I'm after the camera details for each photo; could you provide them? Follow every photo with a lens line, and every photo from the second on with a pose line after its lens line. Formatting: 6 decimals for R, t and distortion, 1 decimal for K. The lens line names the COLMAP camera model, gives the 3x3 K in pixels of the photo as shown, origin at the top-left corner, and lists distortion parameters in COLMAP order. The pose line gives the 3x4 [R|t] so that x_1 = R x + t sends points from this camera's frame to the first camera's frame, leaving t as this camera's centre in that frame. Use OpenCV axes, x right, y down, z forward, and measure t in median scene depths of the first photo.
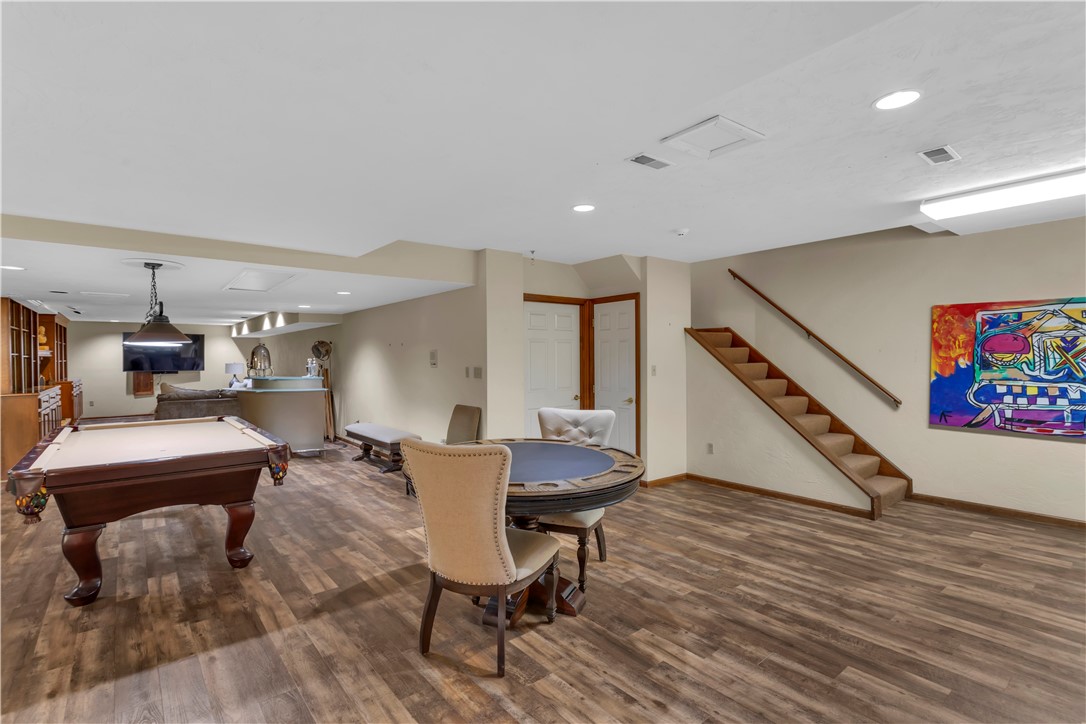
lens RADIAL K [[551.2, 0, 544.3], [0, 551.2, 359.9], [0, 0, 1]] dist [0.000747, 0.000123]
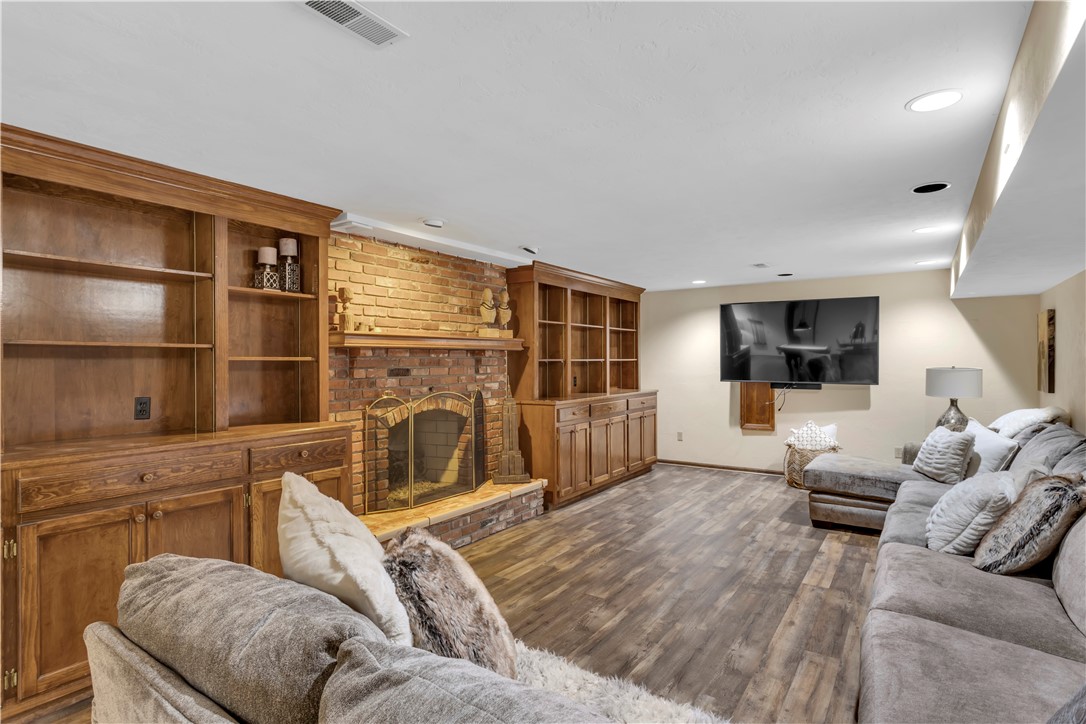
lens RADIAL K [[551.2, 0, 544.4], [0, 551.2, 359.8], [0, 0, 1]] dist [0.000747, 0.000123]
pose [[0.309691, 0.002412, -0.950834, -0.321152], [-0.007416, 0.999972, 0.000121, 0.002795], [0.950808, 0.007014, 0.309701, 0.671391]]
